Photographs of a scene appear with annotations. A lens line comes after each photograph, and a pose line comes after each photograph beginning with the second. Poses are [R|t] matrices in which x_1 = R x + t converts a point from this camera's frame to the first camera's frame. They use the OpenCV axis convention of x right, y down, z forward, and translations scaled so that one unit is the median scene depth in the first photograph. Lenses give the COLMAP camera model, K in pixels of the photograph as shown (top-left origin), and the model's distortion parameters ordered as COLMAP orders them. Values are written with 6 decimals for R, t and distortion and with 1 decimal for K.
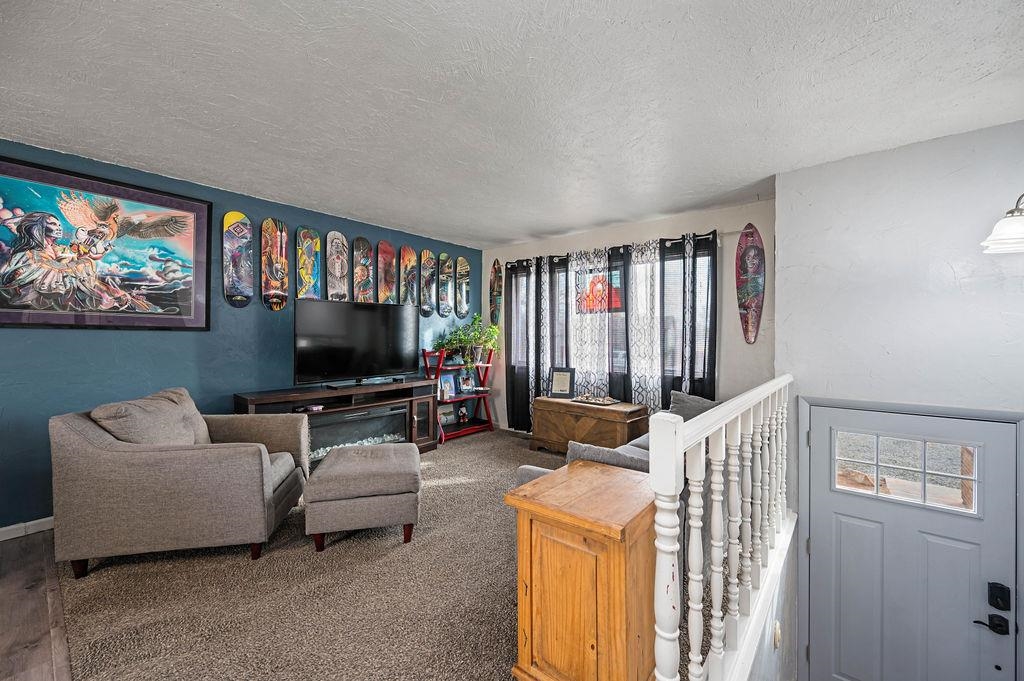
lens RADIAL K [[413.9, 0, 514.5], [0, 413.9, 334.1], [0, 0, 1]] dist [0.001153, -0.000918]
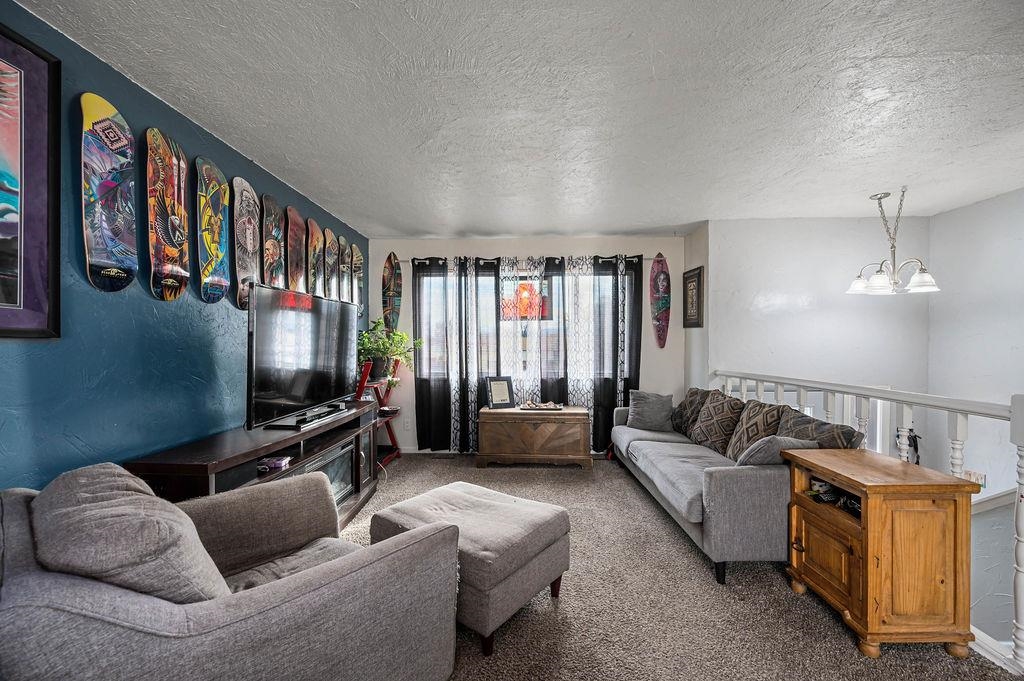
lens RADIAL K [[413.9, 0, 515.3], [0, 413.9, 346.2], [0, 0, 1]] dist [0.001153, -0.000918]
pose [[0.777990, -0.013014, 0.628142, -0.507194], [0.005892, 0.999893, 0.013419, -0.001562], [-0.628249, -0.006739, 0.777983, 0.256252]]
